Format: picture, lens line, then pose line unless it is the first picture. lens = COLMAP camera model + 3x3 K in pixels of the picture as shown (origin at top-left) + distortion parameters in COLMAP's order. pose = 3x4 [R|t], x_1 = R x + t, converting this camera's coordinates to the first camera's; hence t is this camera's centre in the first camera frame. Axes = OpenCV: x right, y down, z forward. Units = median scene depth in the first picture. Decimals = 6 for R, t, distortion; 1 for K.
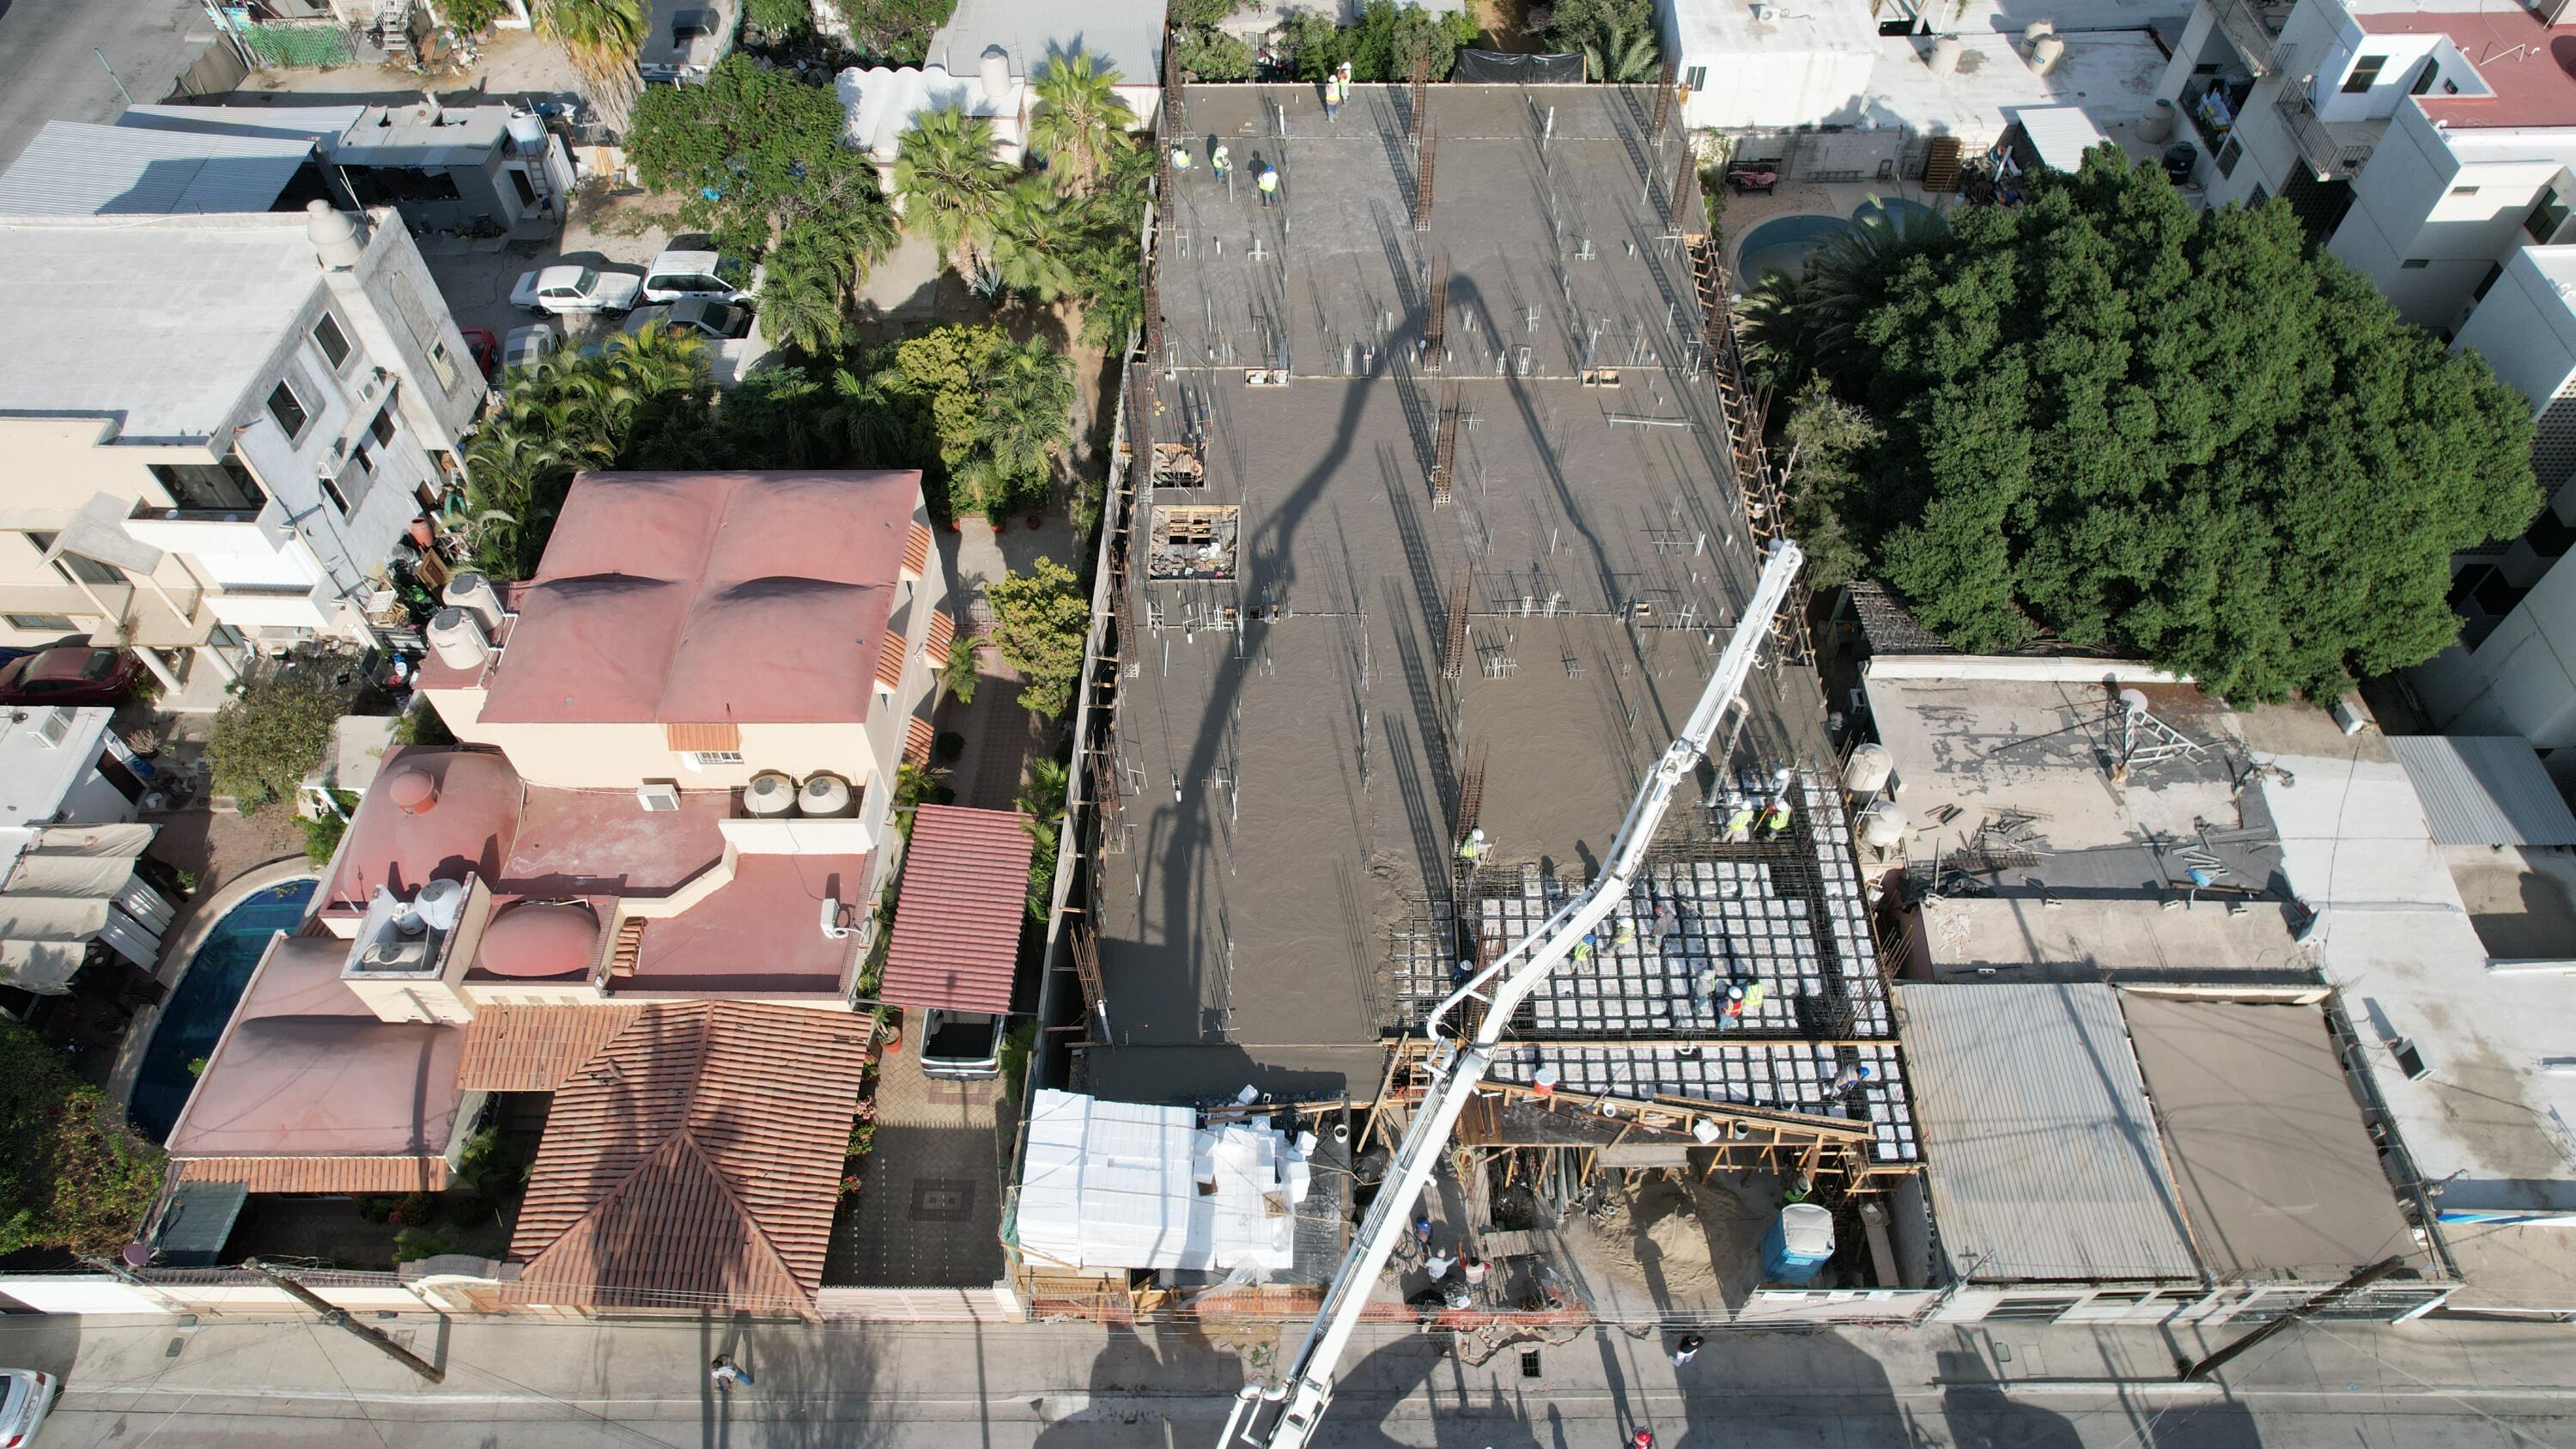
lens RADIAL K [[1633.2, 0, 1288.0], [0, 1633.2, 724.5], [0, 0, 1]] dist [-0.004863, -0.001050]
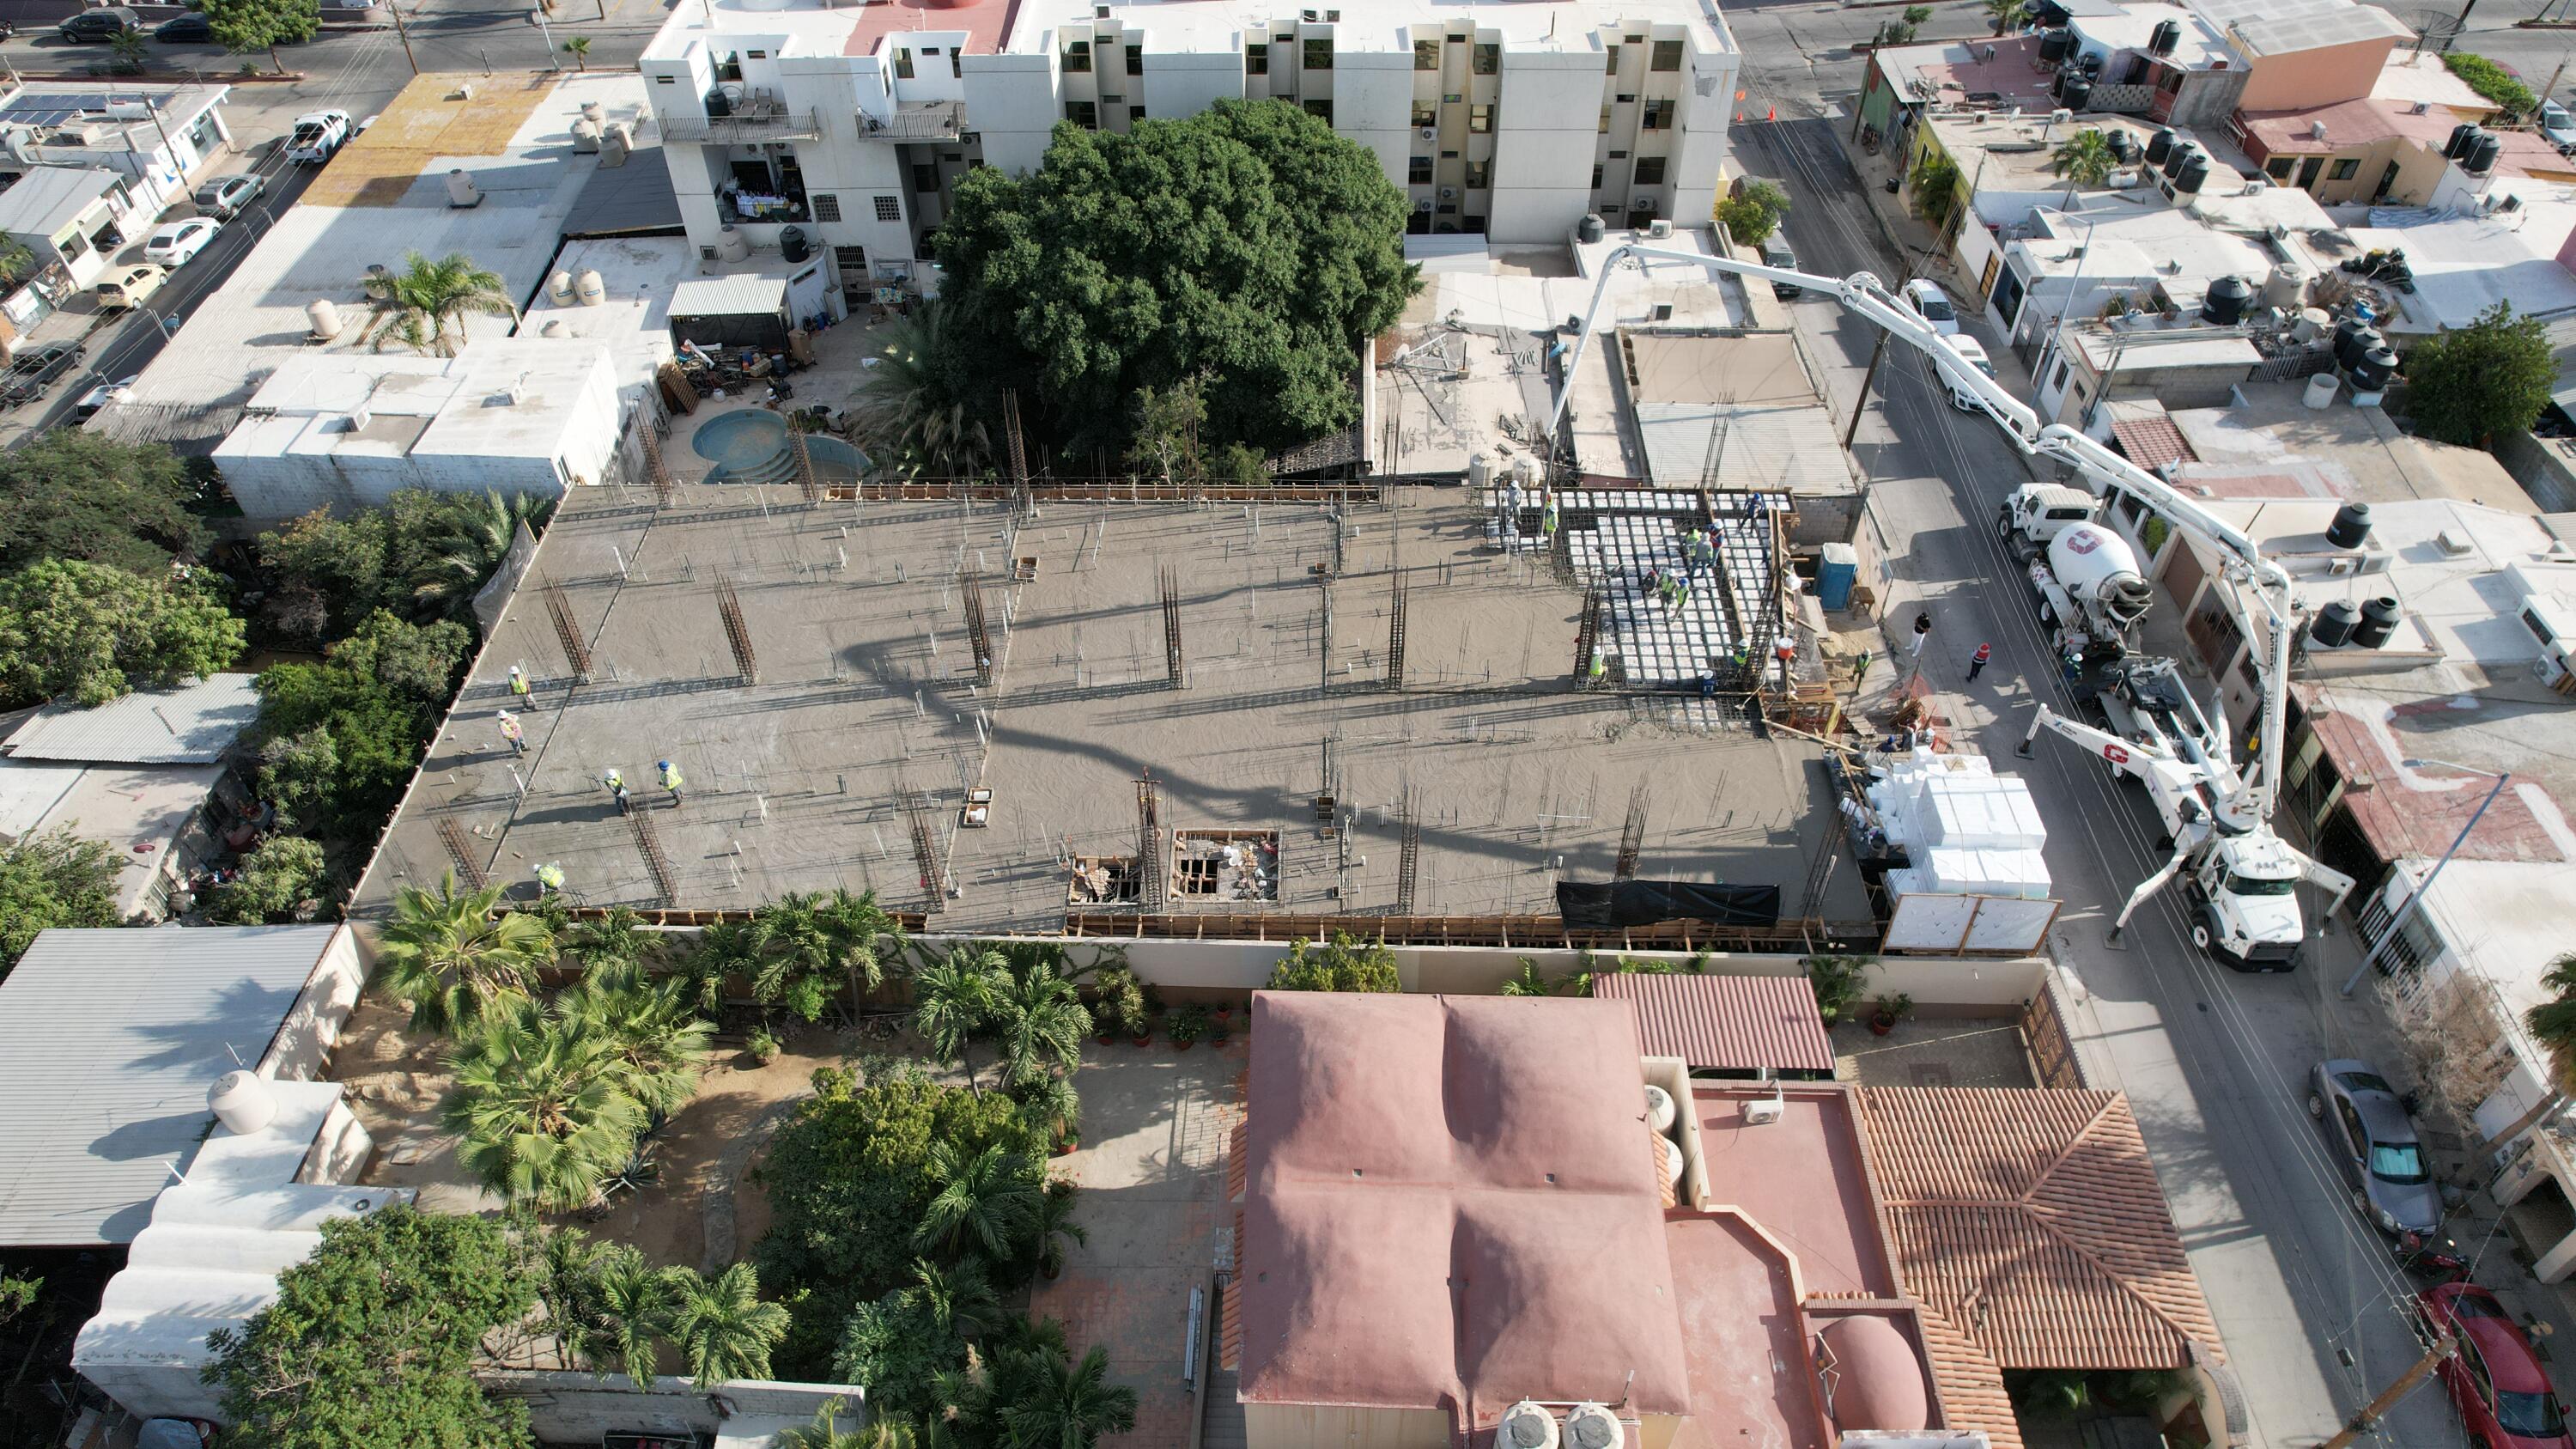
lens RADIAL K [[1633.2, 0, 1288.0], [0, 1633.2, 724.5], [0, 0, 1]] dist [-0.004863, -0.001050]
pose [[0.009250, -0.709005, 0.705143, -0.795512], [0.801795, 0.426637, 0.418456, -0.612262], [-0.597527, 0.561510, 0.572423, 0.464601]]
